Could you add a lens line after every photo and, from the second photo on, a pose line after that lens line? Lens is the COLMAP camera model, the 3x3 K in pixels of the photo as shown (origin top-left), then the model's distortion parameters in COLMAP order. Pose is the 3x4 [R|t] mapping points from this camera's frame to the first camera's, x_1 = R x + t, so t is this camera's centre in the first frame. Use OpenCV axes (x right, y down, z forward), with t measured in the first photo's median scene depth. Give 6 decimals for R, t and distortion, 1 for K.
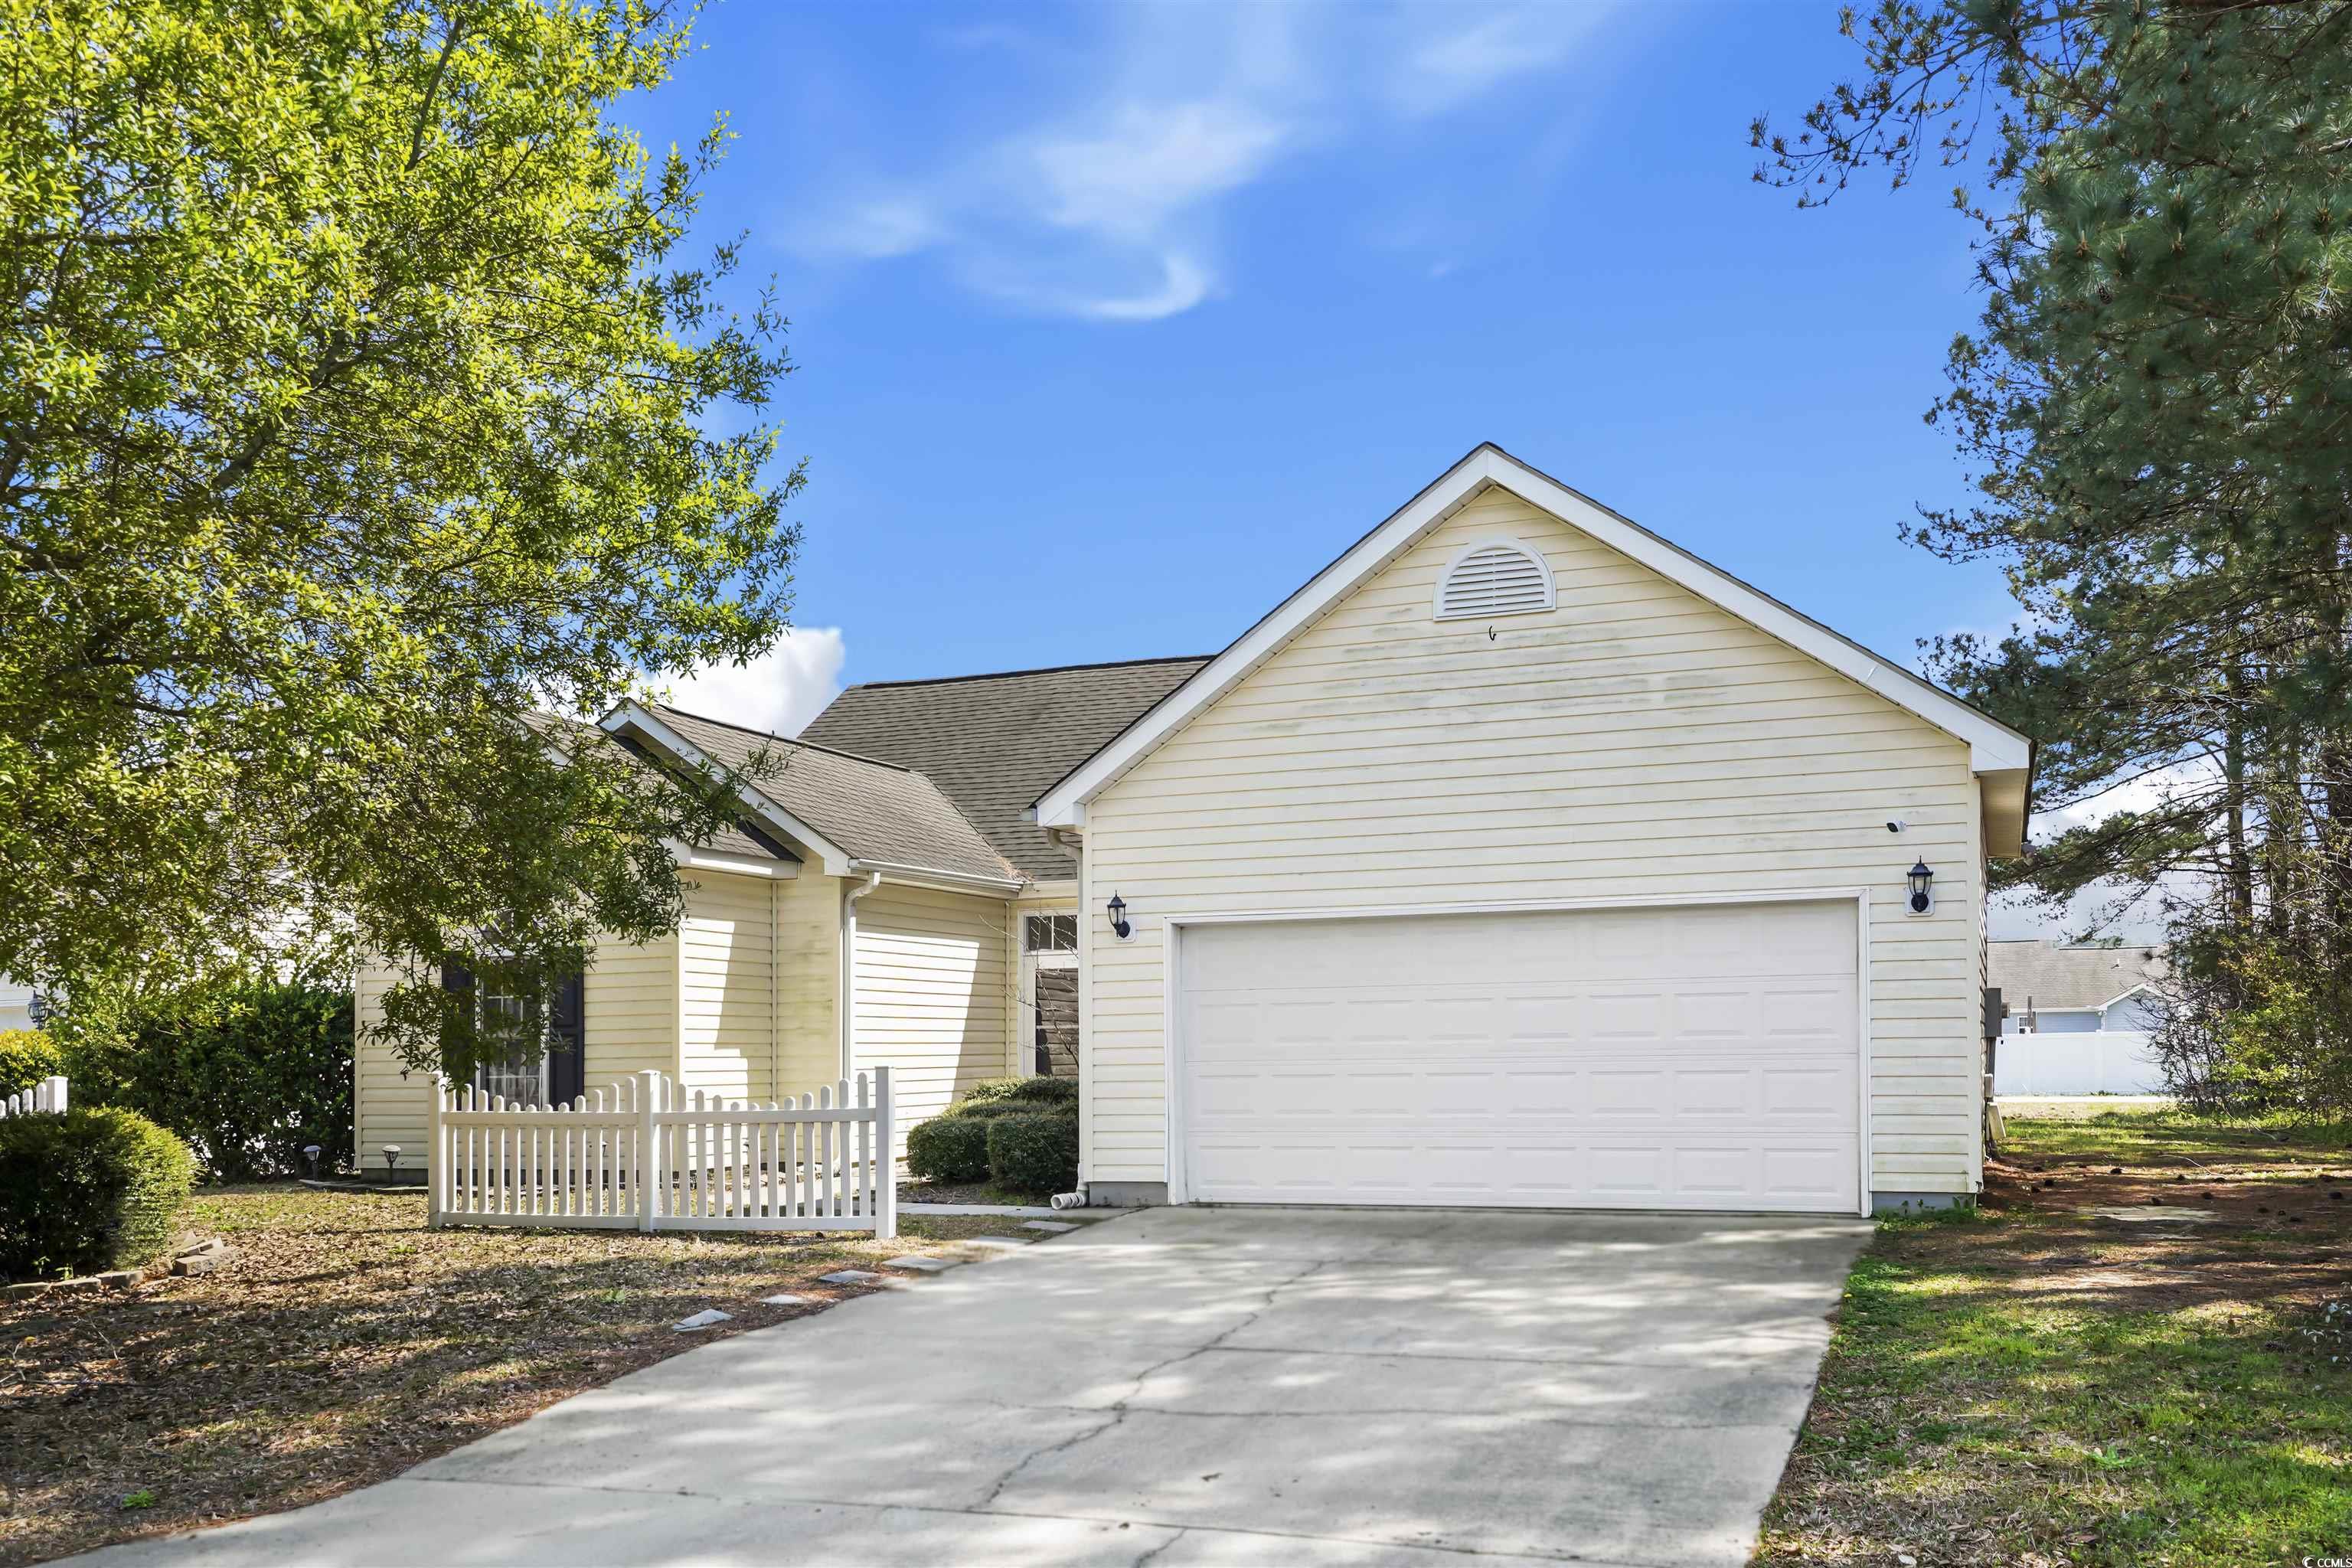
lens RADIAL K [[1996.9, 0, 1176.0], [0, 1996.9, 784.0], [0, 0, 1]] dist [0.012312, 0.005704]
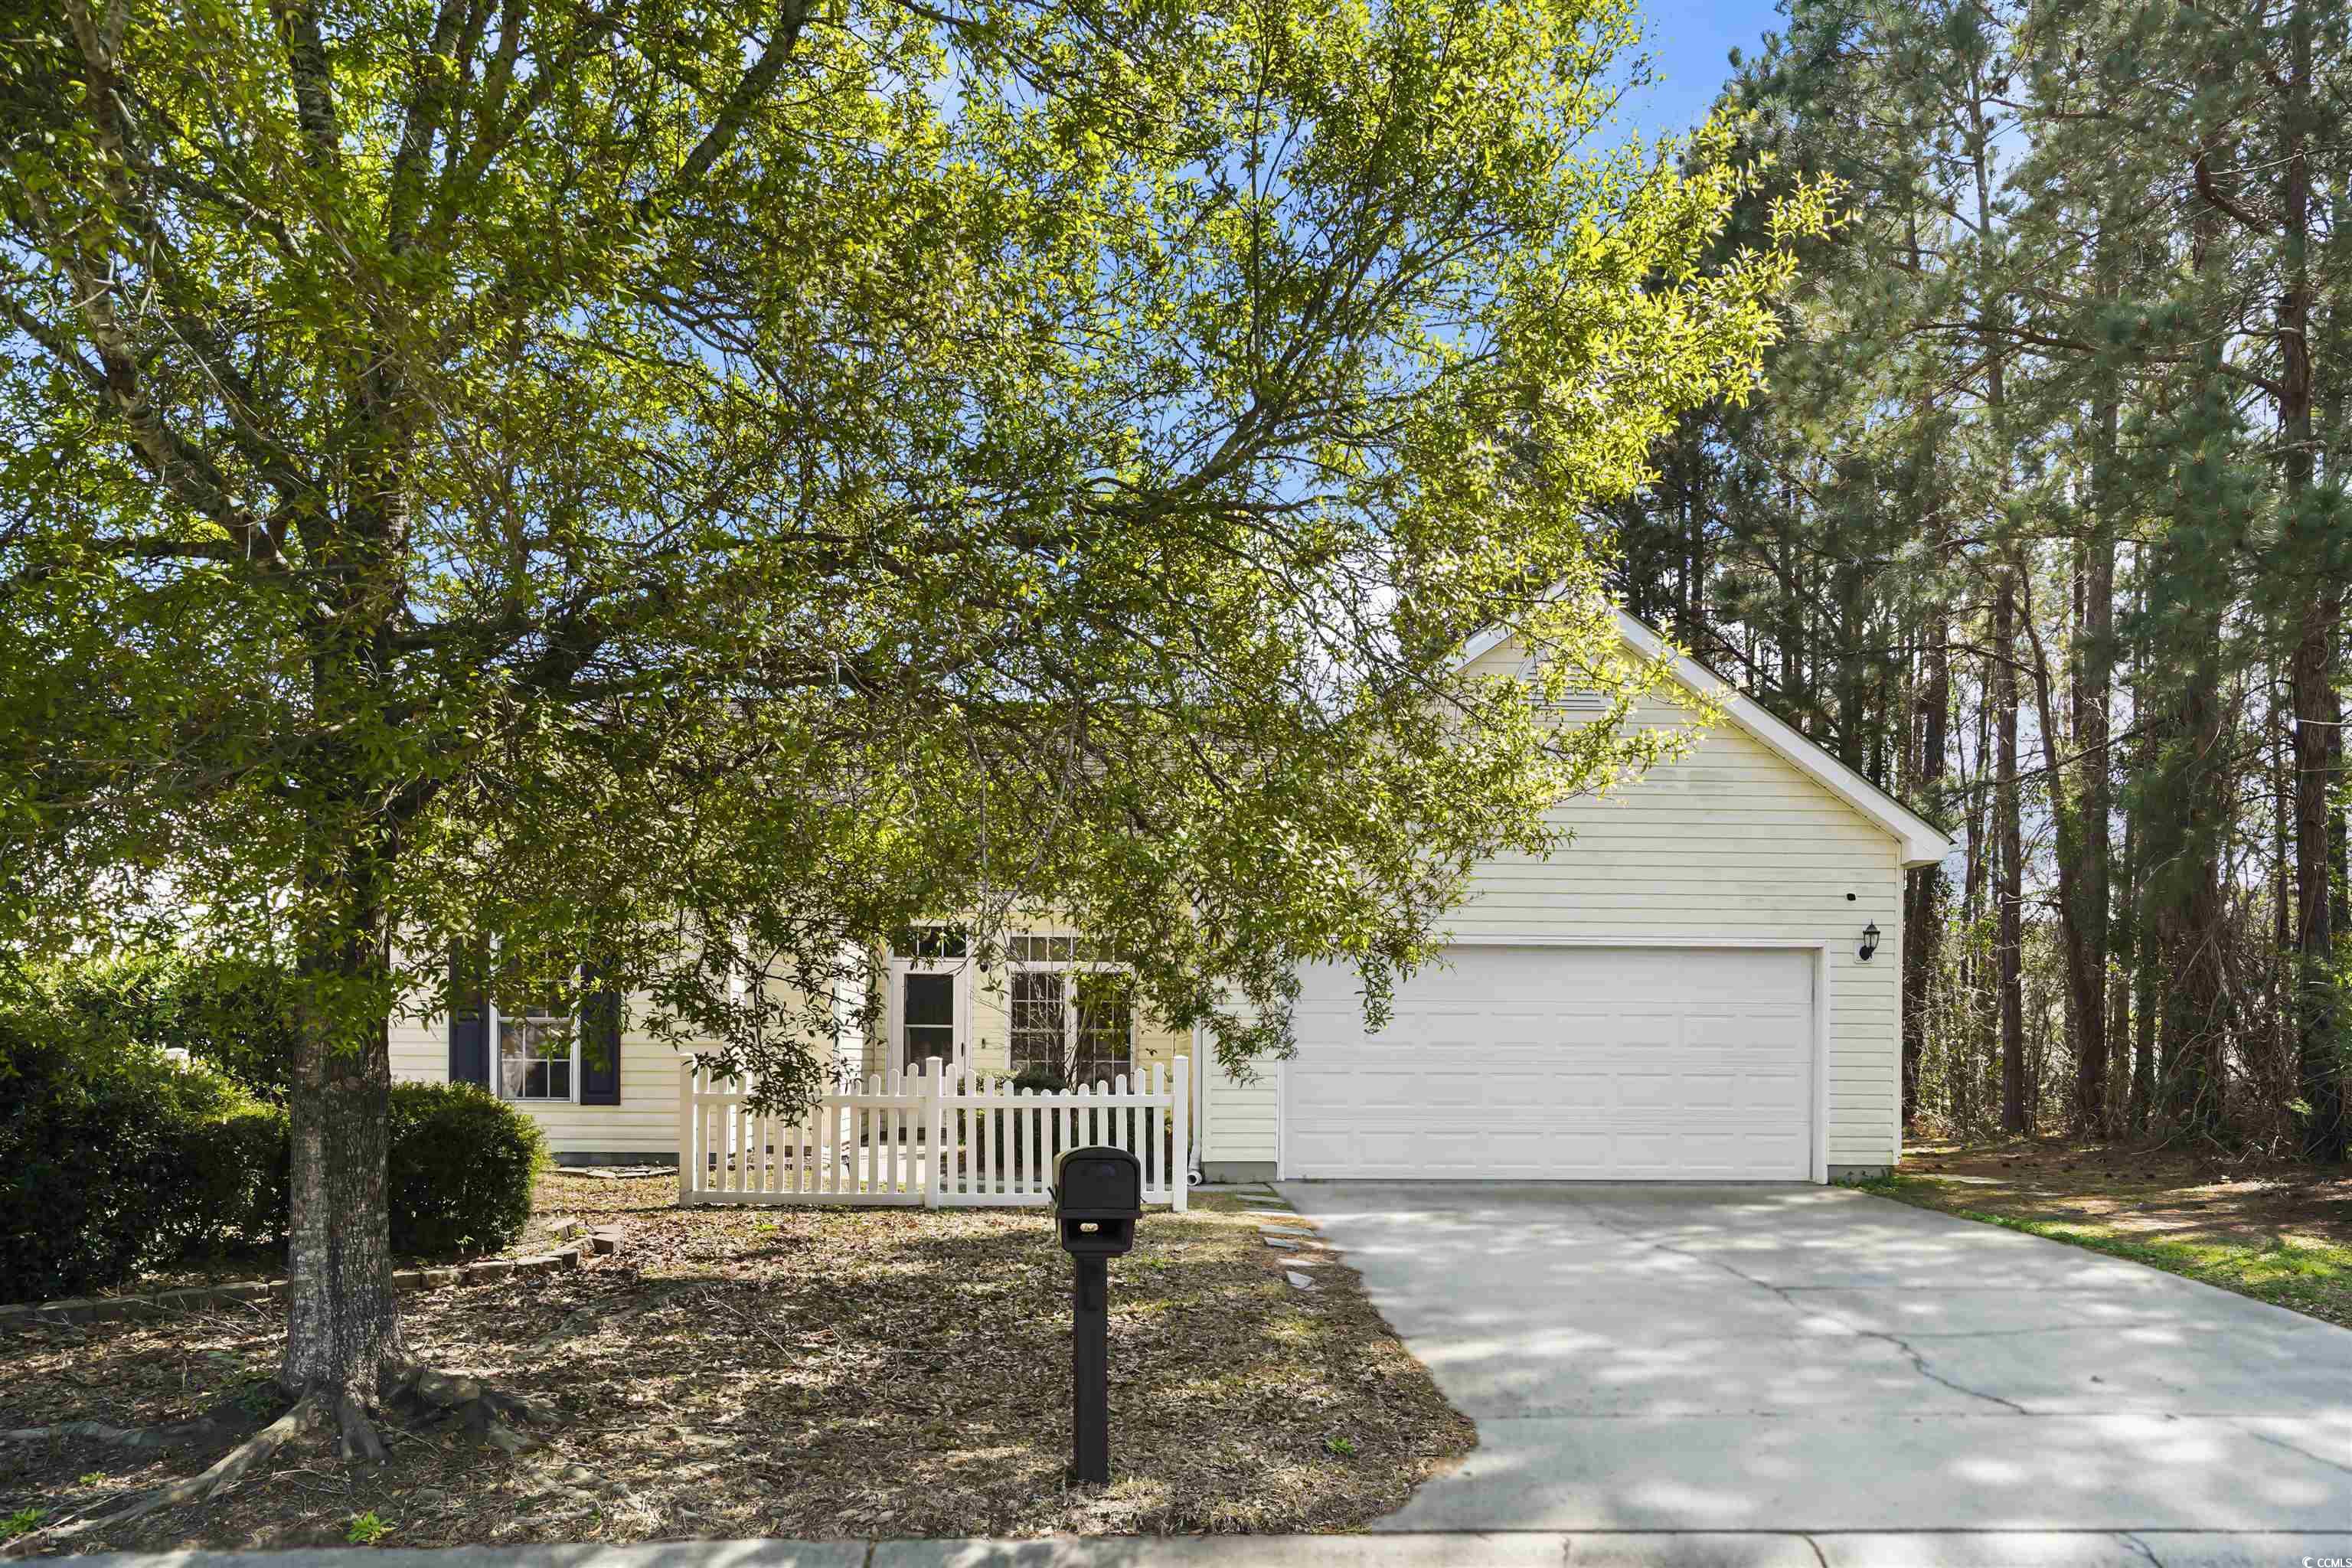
lens RADIAL K [[1693.0, 0, 1176.0], [0, 1693.0, 784.0], [0, 0, 1]] dist [-0.005853, -0.001523]
pose [[0.918034, 0.084234, 0.387450, -0.521857], [-0.073199, 0.996382, -0.043179, 0.028673], [-0.389686, 0.011279, 0.920879, 0.118660]]
